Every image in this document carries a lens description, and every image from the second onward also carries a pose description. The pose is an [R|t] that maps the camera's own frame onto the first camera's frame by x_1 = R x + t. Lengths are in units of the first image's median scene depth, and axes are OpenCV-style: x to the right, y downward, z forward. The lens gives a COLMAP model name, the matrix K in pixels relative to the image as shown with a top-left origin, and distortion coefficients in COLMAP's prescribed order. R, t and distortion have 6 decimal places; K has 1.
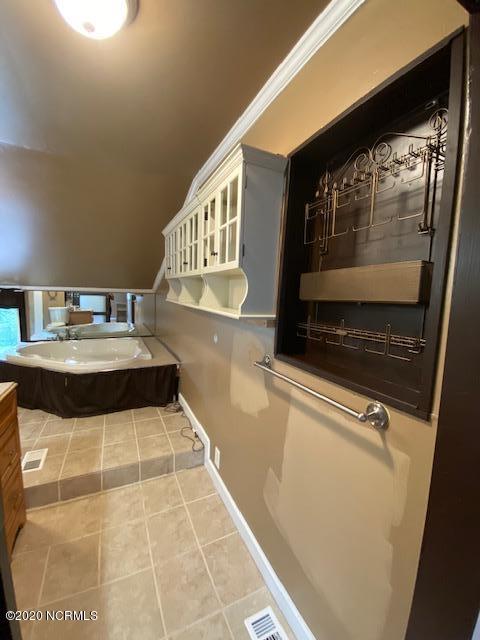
lens RADIAL K [[263.6, 0, 242.0], [0, 263.6, 322.0], [0, 0, 1]] dist [0.025203, -0.021999]
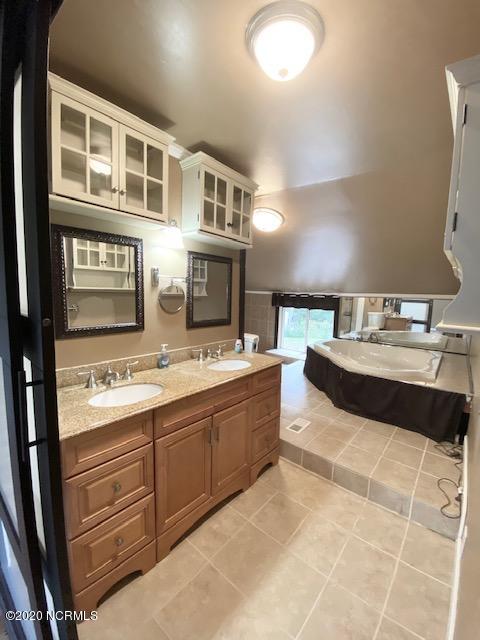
lens RADIAL K [[263.6, 0, 242.0], [0, 263.6, 322.0], [0, 0, 1]] dist [0.025203, -0.021999]
pose [[0.401366, 0.084783, -0.911985, 0.188541], [-0.113389, 0.992646, 0.042379, -0.002900], [0.908872, 0.086400, 0.408028, 0.137823]]
